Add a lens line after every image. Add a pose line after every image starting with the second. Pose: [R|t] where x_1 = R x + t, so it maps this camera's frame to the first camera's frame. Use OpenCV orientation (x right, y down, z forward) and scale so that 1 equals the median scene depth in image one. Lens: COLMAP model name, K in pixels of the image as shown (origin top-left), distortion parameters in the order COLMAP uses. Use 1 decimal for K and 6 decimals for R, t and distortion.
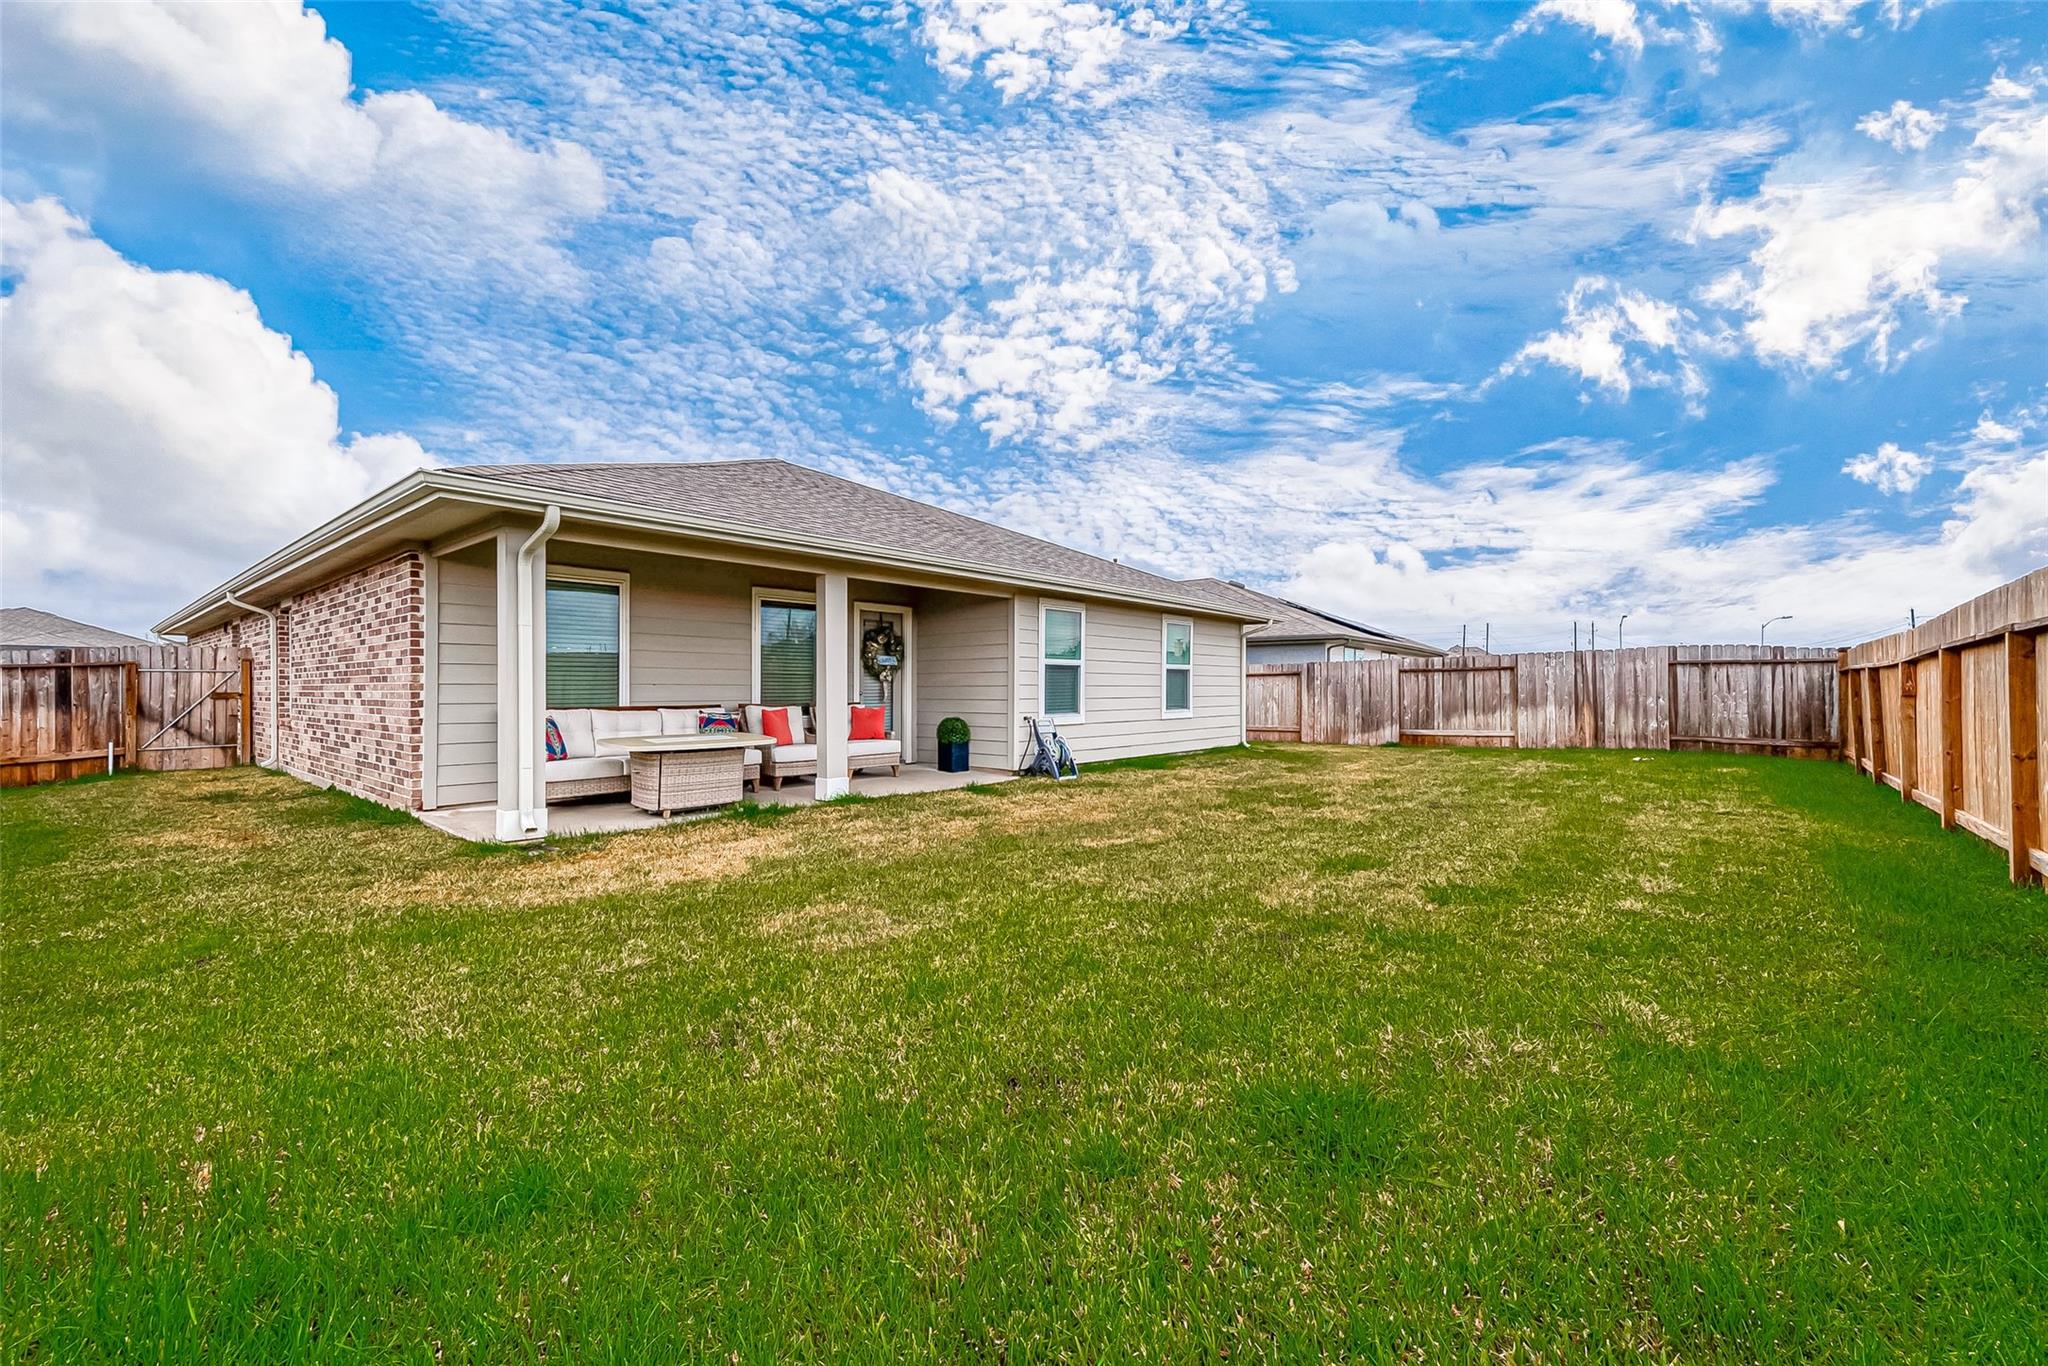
lens RADIAL K [[830.5, 0, 1032.3], [0, 830.5, 680.0], [0, 0, 1]] dist [0.006076, -0.000670]
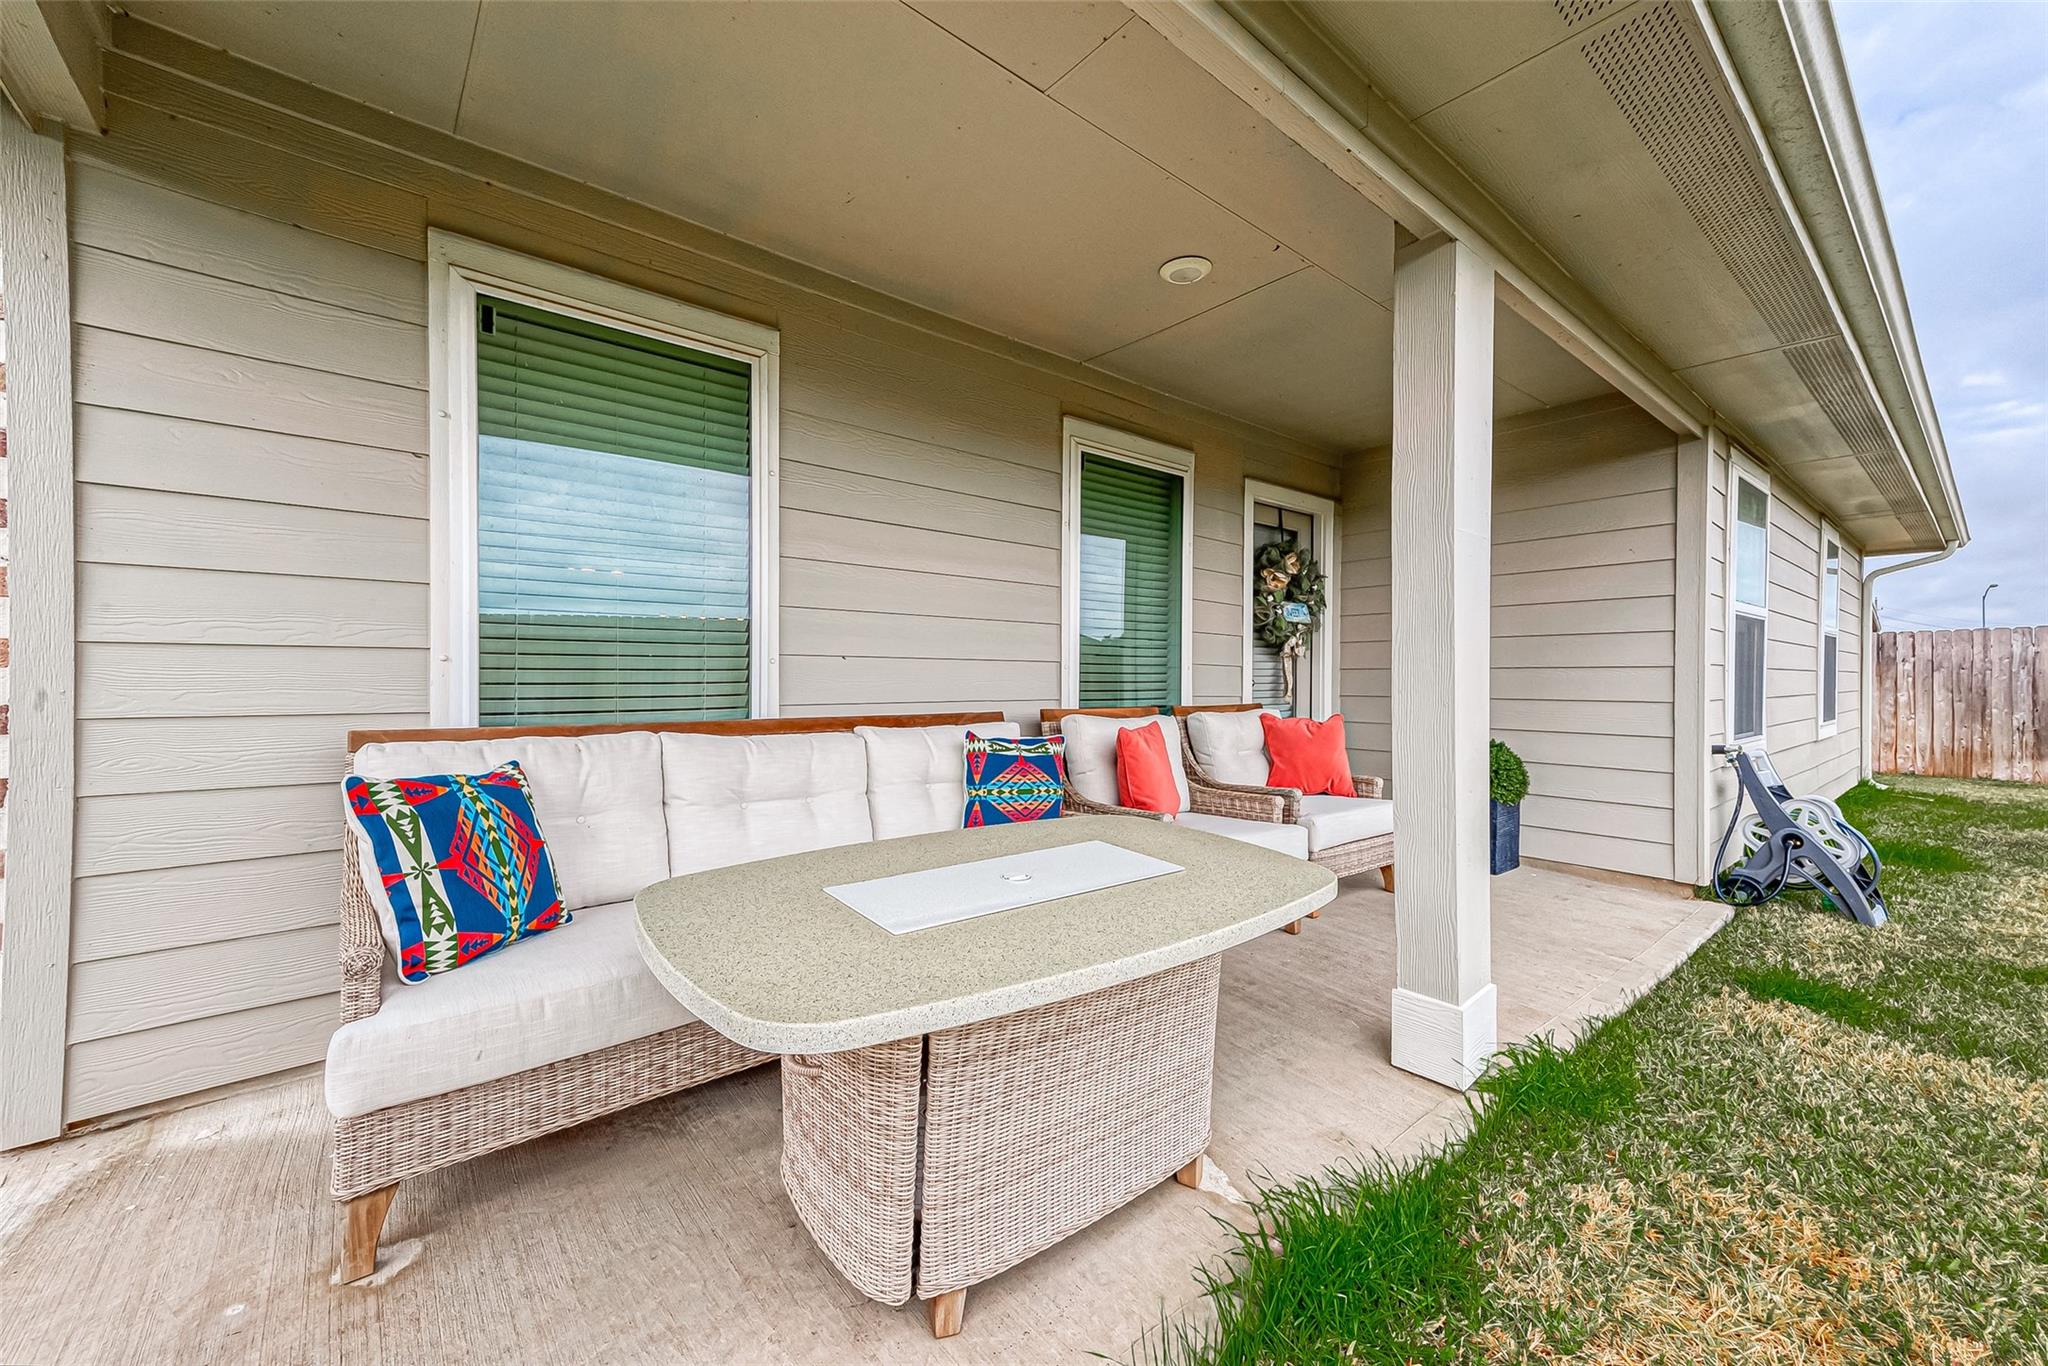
lens RADIAL K [[830.5, 0, 1011.1], [0, 830.5, 674.2], [0, 0, 1]] dist [0.006076, -0.000670]
pose [[0.983282, 0.004503, -0.182032, -0.255752], [-0.002949, 0.999957, 0.008807, 0.007599], [0.182064, -0.008123, 0.983253, 0.532052]]
